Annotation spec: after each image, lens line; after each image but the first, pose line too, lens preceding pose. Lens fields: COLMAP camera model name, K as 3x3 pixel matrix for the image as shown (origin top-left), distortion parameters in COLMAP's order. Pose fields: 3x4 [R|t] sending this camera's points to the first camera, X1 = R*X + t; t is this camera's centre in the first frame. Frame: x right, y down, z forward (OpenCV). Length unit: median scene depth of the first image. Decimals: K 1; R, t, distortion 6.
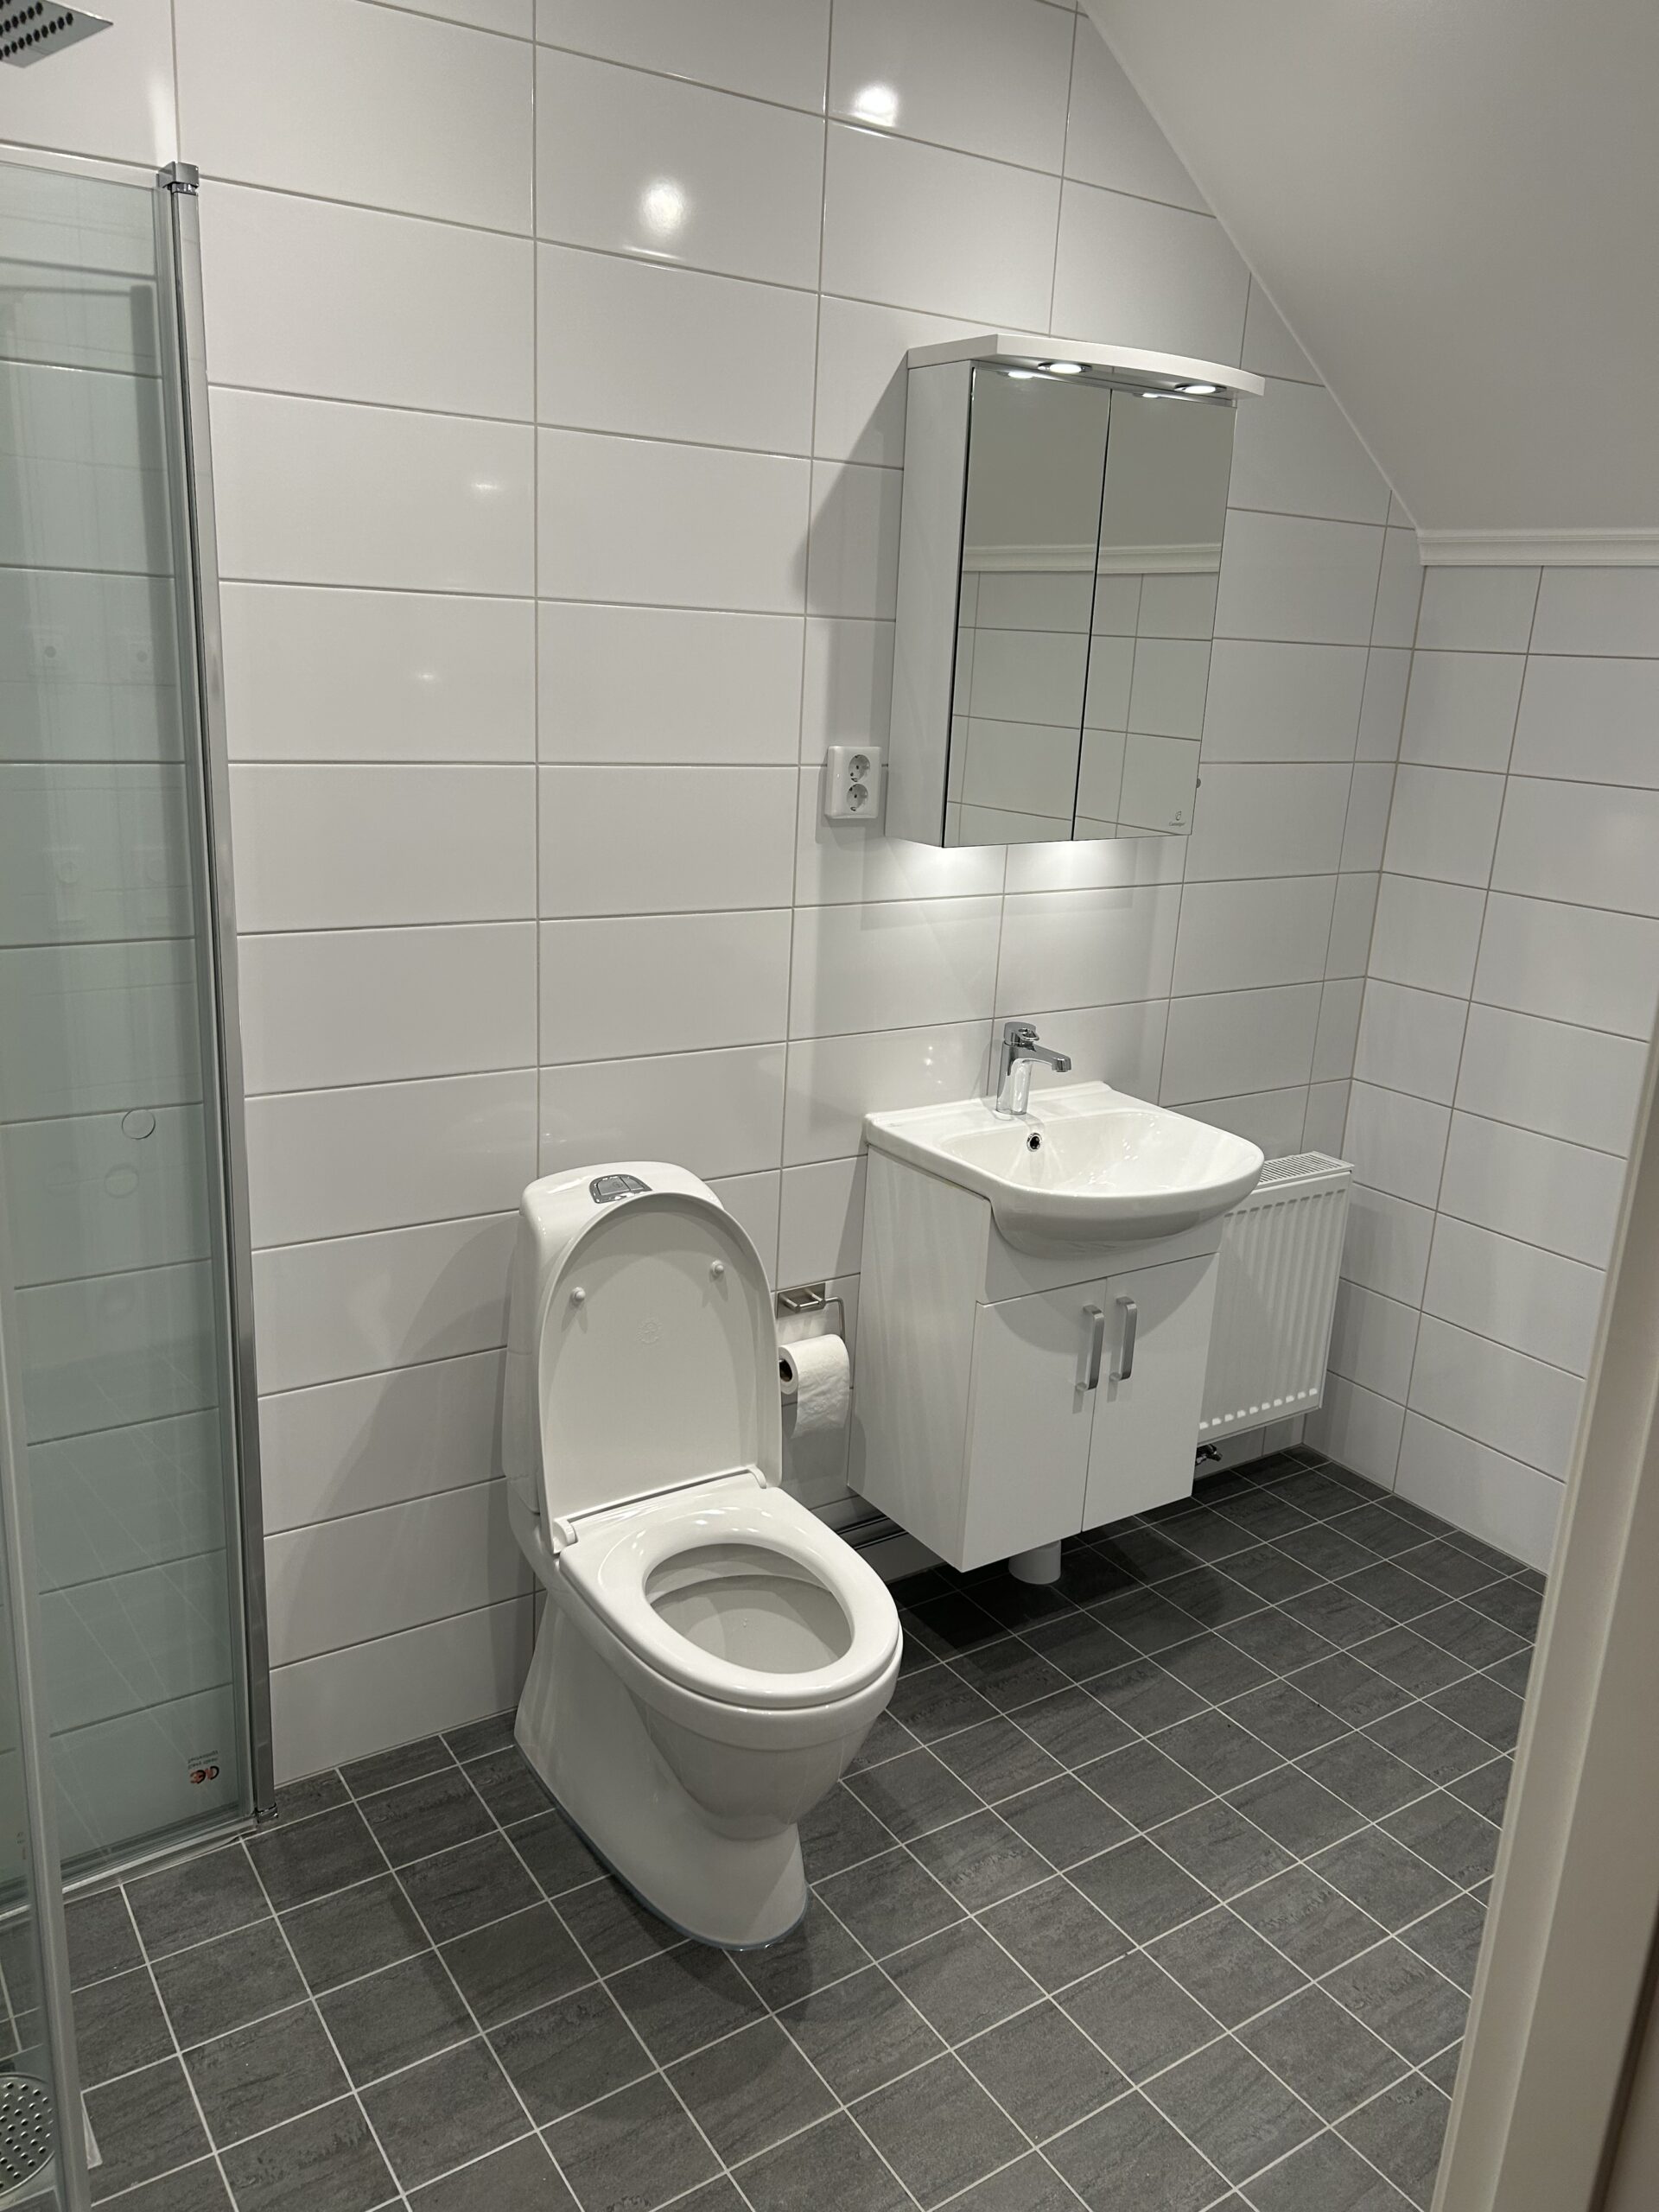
lens RADIAL K [[1637.5, 0, 824.0], [0, 1637.5, 1098.9], [0, 0, 1]] dist [0.018343, -0.025842]
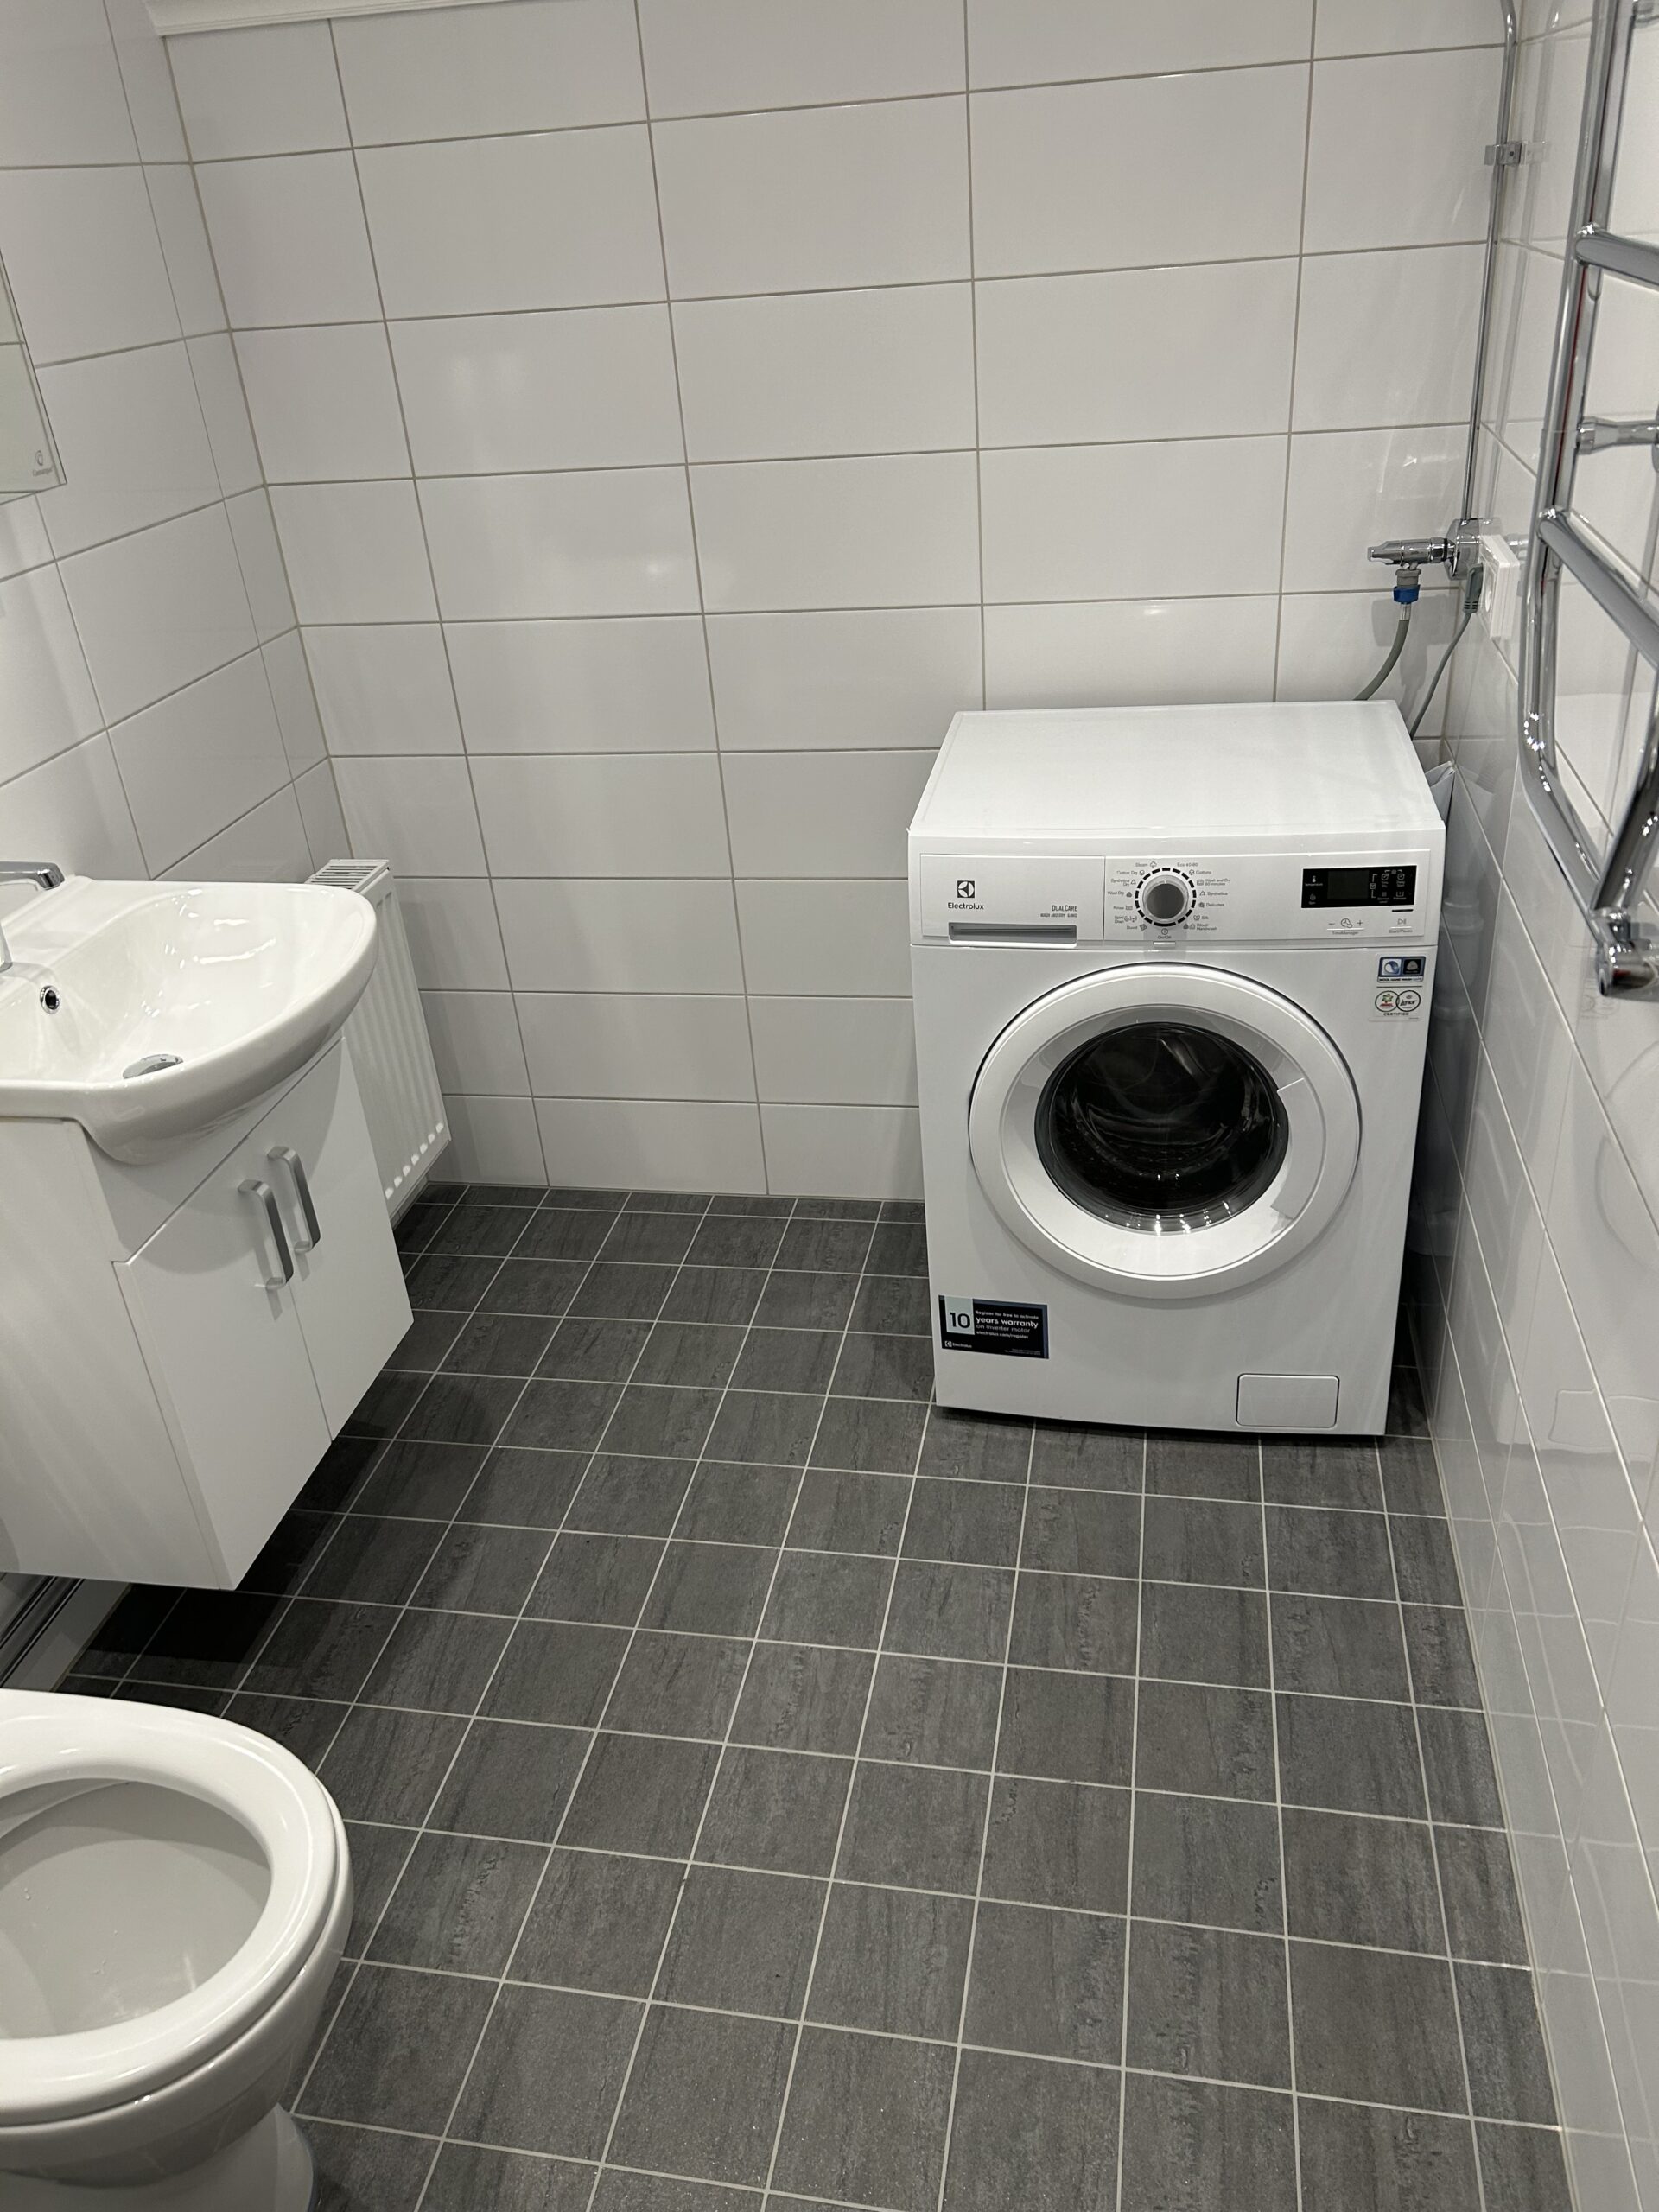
lens RADIAL K [[1637.5, 0, 838.7], [0, 1637.5, 1099.2], [0, 0, 1]] dist [0.018343, -0.025842]
pose [[0.691668, -0.432914, 0.578083, -0.056720], [0.294500, 0.899924, 0.321569, -0.060714], [-0.659443, -0.052174, 0.749942, 0.295311]]
